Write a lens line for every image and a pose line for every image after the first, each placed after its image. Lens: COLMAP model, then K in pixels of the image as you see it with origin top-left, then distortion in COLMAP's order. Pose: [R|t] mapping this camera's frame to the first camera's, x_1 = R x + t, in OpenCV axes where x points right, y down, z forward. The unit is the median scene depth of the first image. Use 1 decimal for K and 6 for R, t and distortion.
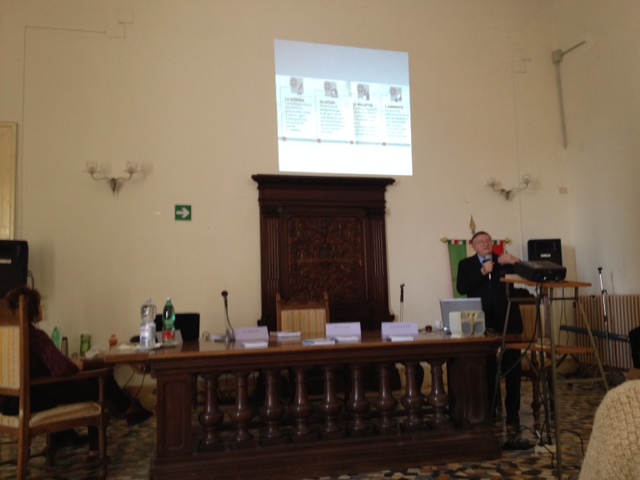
lens RADIAL K [[599.6, 0, 320.0], [0, 599.6, 240.0], [0, 0, 1]] dist [0.145802, -0.348429]
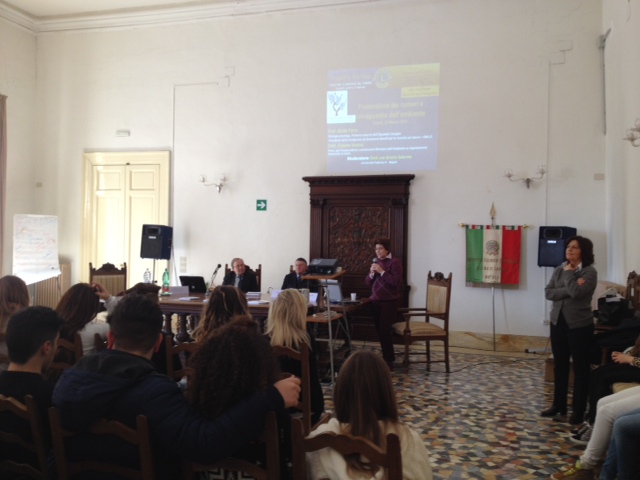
lens RADIAL K [[599.6, 0, 320.0], [0, 599.6, 240.0], [0, 0, 1]] dist [0.145802, -0.348429]
pose [[0.837615, 0.036356, -0.545049, 0.636715], [0.012146, 0.996297, 0.085122, -0.076751], [0.546125, -0.077919, 0.834072, -0.128665]]
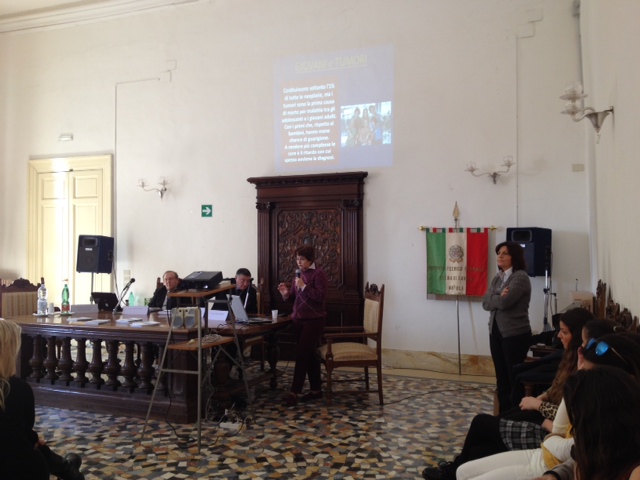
lens RADIAL K [[599.6, 0, 320.0], [0, 599.6, 240.0], [0, 0, 1]] dist [0.145802, -0.348429]
pose [[0.795066, 0.012604, -0.606392, 0.709560], [0.036741, 0.996947, 0.068895, -0.058679], [0.605409, -0.077055, 0.792176, 0.099554]]
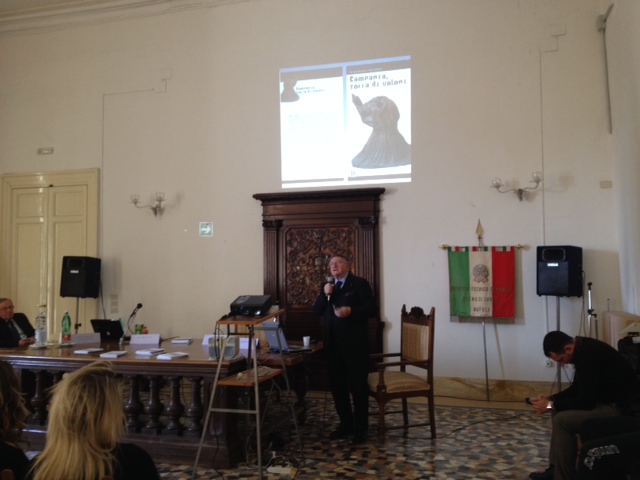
lens RADIAL K [[599.6, 0, 320.0], [0, 599.6, 240.0], [0, 0, 1]] dist [0.145802, -0.348429]
pose [[0.845704, -0.009947, -0.533560, 0.575586], [0.036210, 0.998592, 0.038776, -0.058025], [0.532423, -0.052113, 0.844873, 0.084550]]
